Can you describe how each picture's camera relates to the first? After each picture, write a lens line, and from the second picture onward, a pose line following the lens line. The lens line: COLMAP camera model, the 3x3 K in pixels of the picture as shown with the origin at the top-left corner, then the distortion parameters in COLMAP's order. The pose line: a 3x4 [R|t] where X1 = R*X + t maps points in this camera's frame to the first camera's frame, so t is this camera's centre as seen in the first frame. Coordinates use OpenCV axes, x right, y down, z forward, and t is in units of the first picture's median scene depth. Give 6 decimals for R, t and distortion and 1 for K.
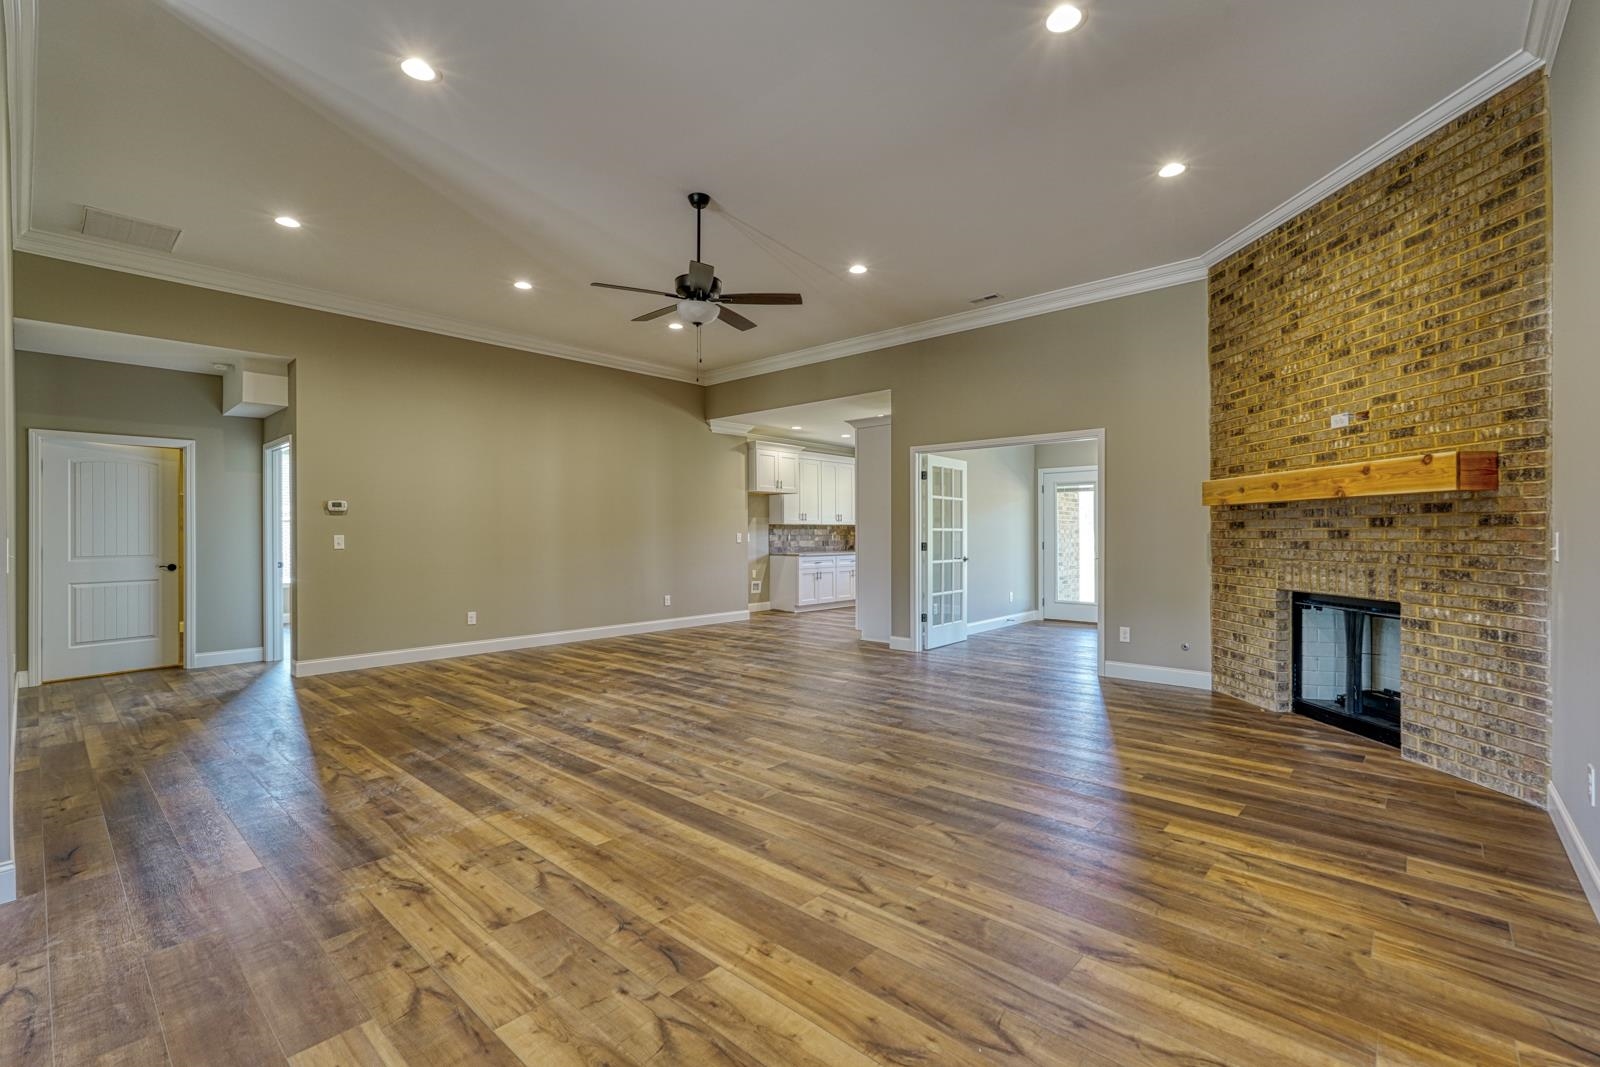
lens RADIAL K [[702.9, 0, 800.0], [0, 702.9, 533.5], [0, 0, 1]] dist [-0.013533, 0.006611]
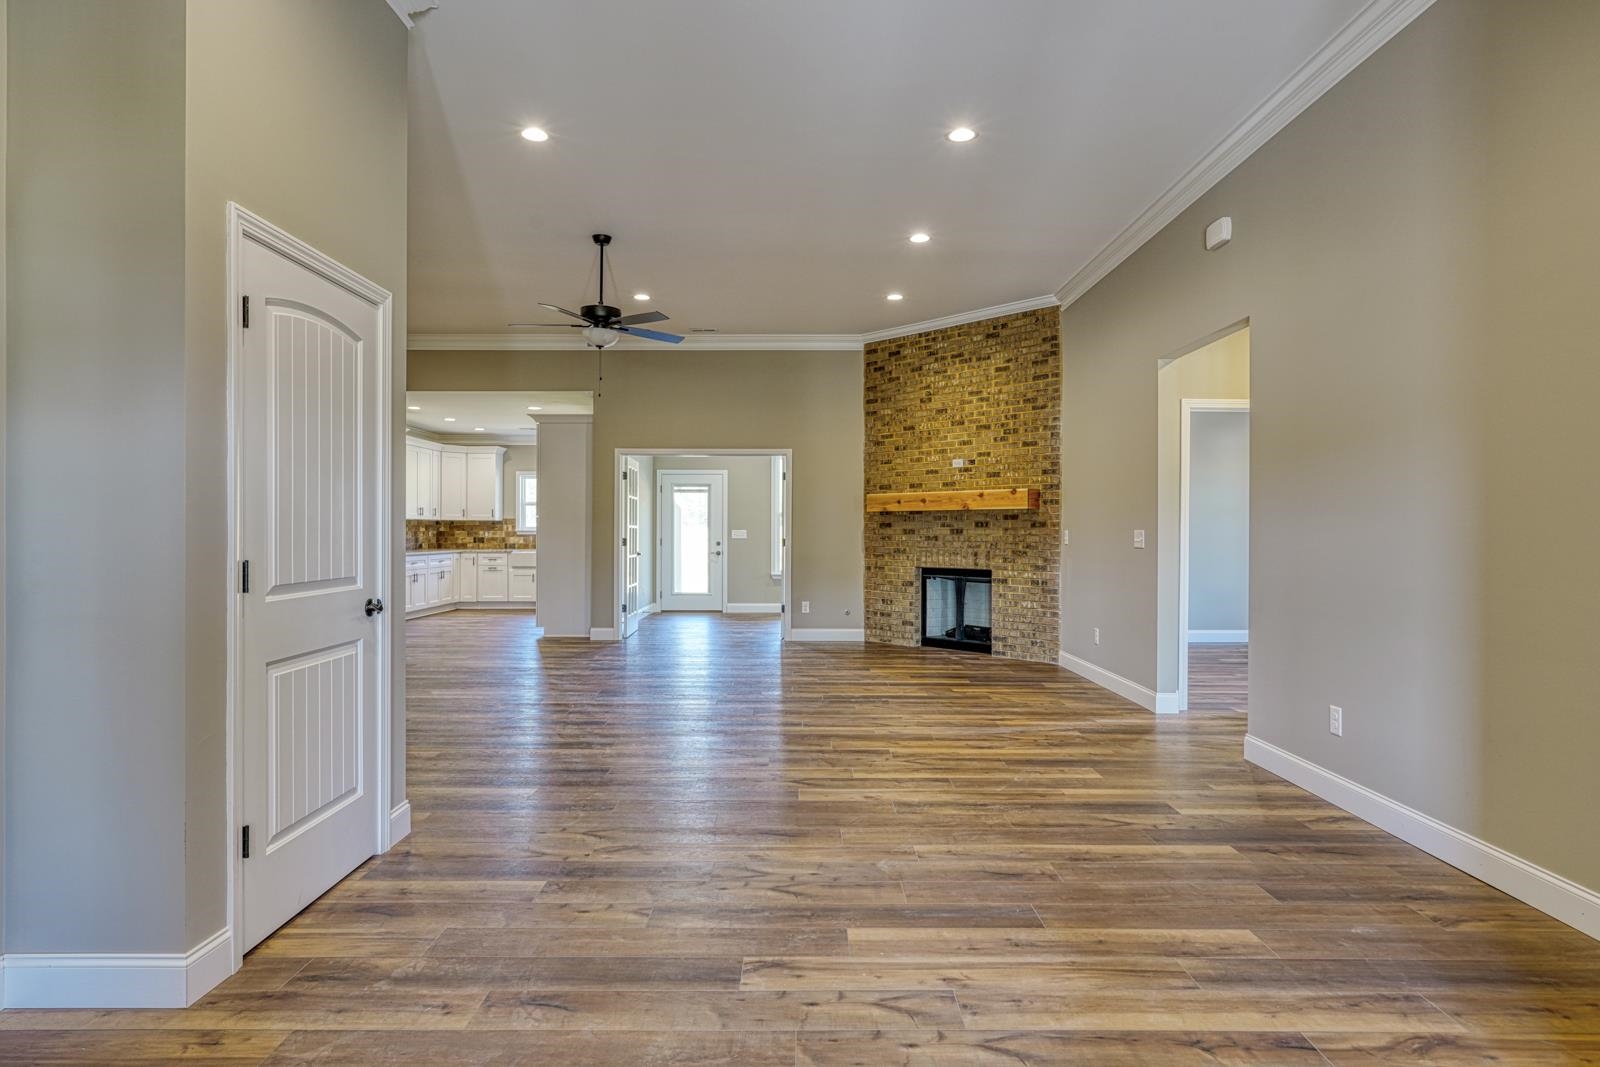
lens RADIAL K [[882.8, 0, 797.3], [0, 882.8, 535.5], [0, 0, 1]] dist [-0.002041, -0.000148]
pose [[0.745197, 0.002013, 0.666842, -0.941769], [-0.004831, 0.999985, 0.002380, 0.007874], [-0.666827, -0.004995, 0.745195, -0.323209]]
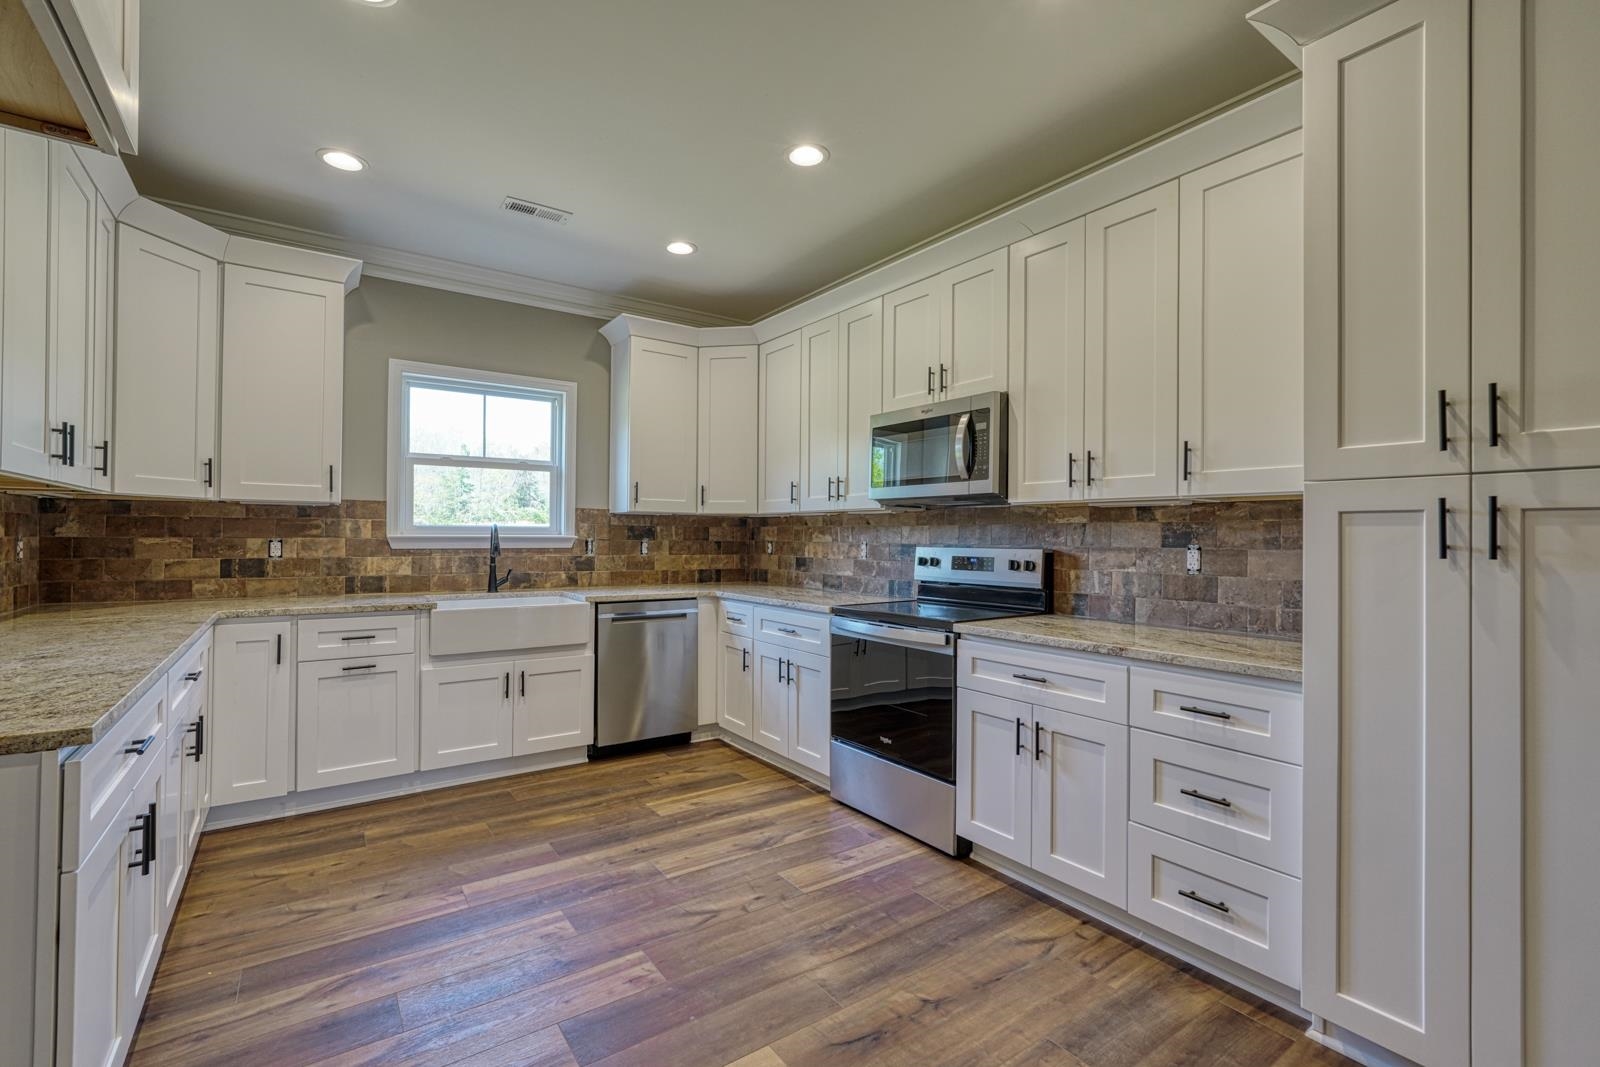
lens RADIAL K [[705.3, 0, 799.7], [0, 705.3, 530.3], [0, 0, 1]] dist [-0.017703, 0.009047]
pose [[0.222743, 0.013685, 0.974781, -0.212884], [-0.009641, 0.999883, -0.011835, -0.001029], [-0.974829, -0.006762, 0.222849, 2.297926]]
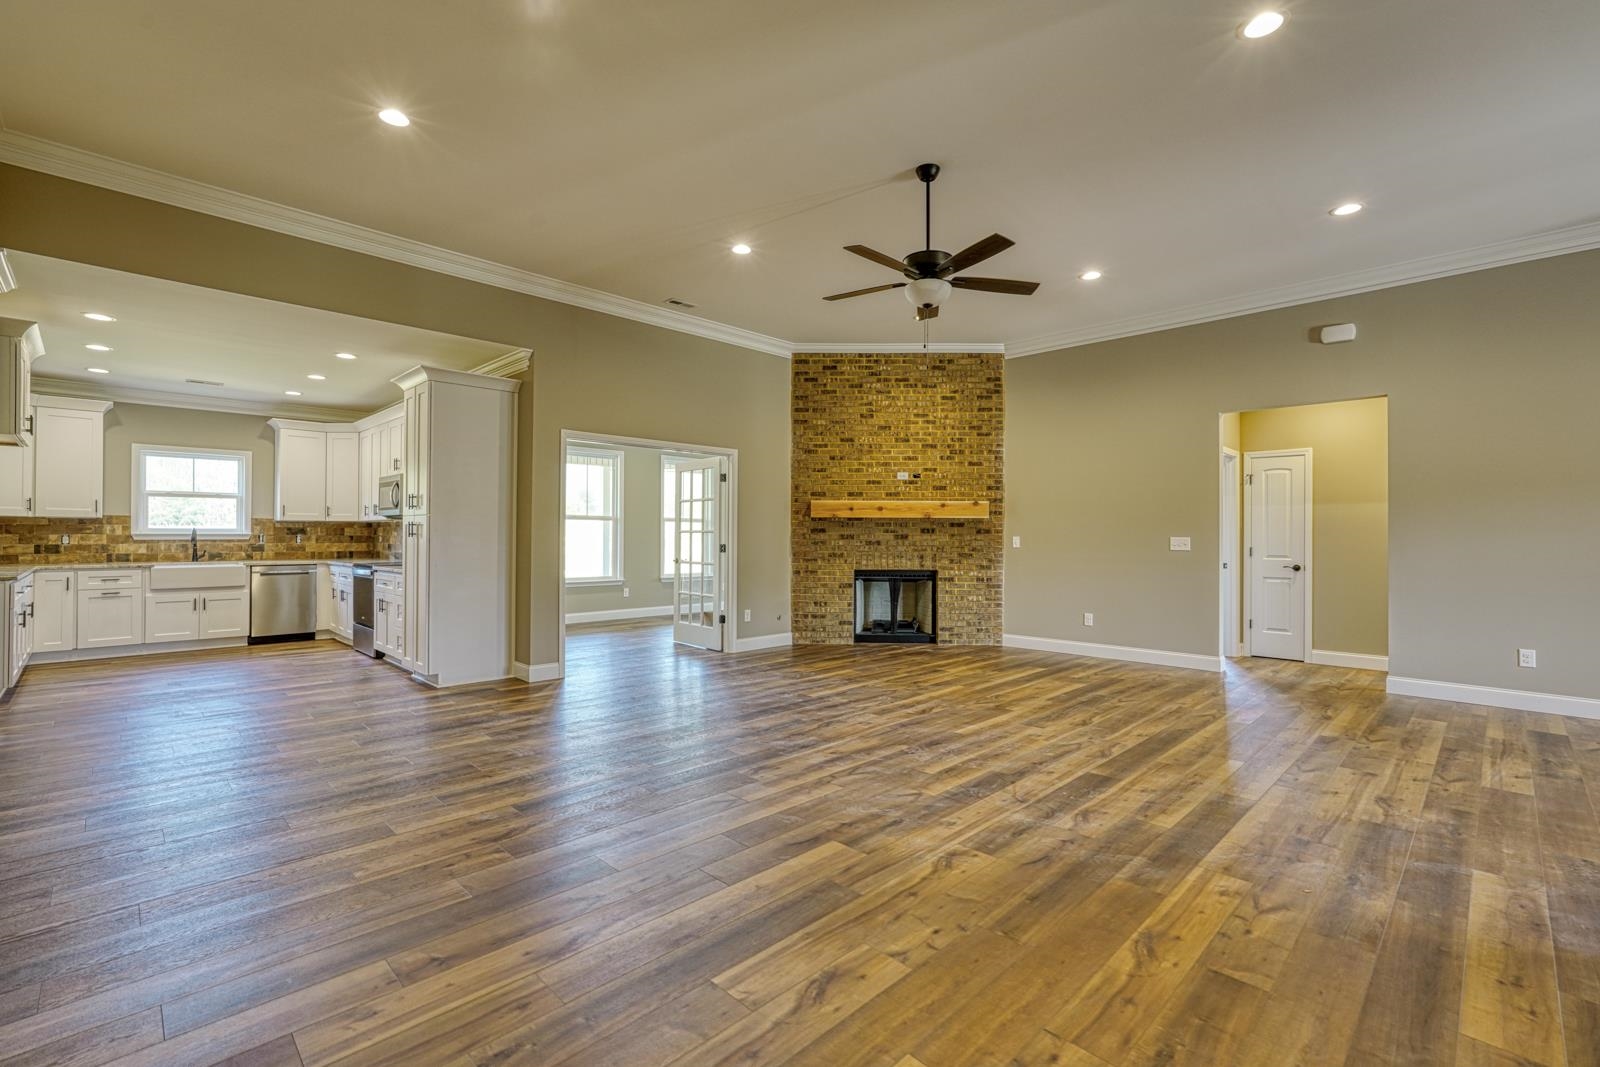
lens RADIAL K [[702.9, 0, 800.0], [0, 702.9, 533.5], [0, 0, 1]] dist [-0.013533, 0.006611]
pose [[0.055537, 0.005593, 0.998441, -1.145998], [-0.004292, 0.999976, -0.005363, 0.003369], [-0.998447, -0.003987, 0.055560, 1.200647]]
